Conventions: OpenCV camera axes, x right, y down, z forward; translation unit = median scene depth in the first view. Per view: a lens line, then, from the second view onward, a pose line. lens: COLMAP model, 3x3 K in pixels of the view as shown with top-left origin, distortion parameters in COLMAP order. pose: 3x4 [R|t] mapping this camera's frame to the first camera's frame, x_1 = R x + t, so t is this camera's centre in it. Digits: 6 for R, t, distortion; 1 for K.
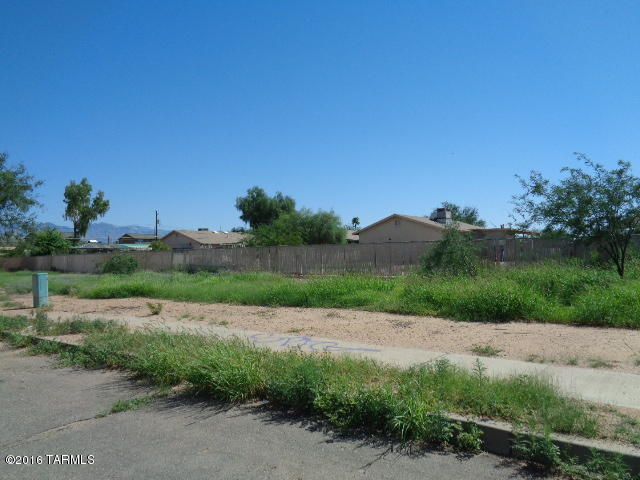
lens RADIAL K [[487.4, 0, 322.1], [0, 487.4, 239.3], [0, 0, 1]] dist [0.013107, 0.005182]
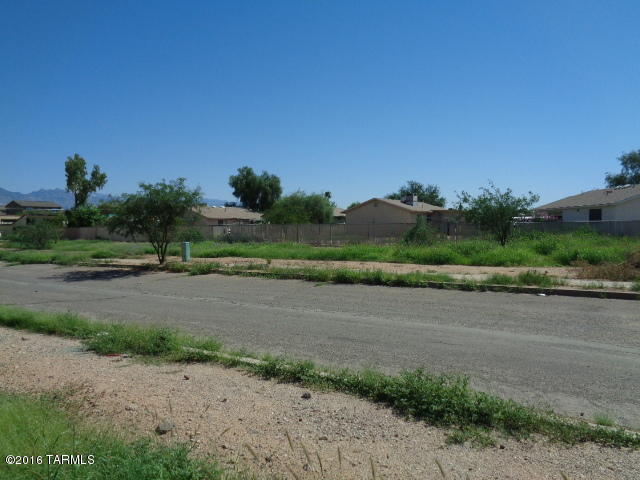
lens RADIAL K [[487.4, 0, 322.1], [0, 487.4, 239.3], [0, 0, 1]] dist [0.013107, 0.005182]
pose [[0.997311, 0.010661, 0.072508, -0.046628], [-0.015017, 0.998098, 0.059798, -0.010677], [-0.071733, -0.060727, 0.995574, -0.161396]]
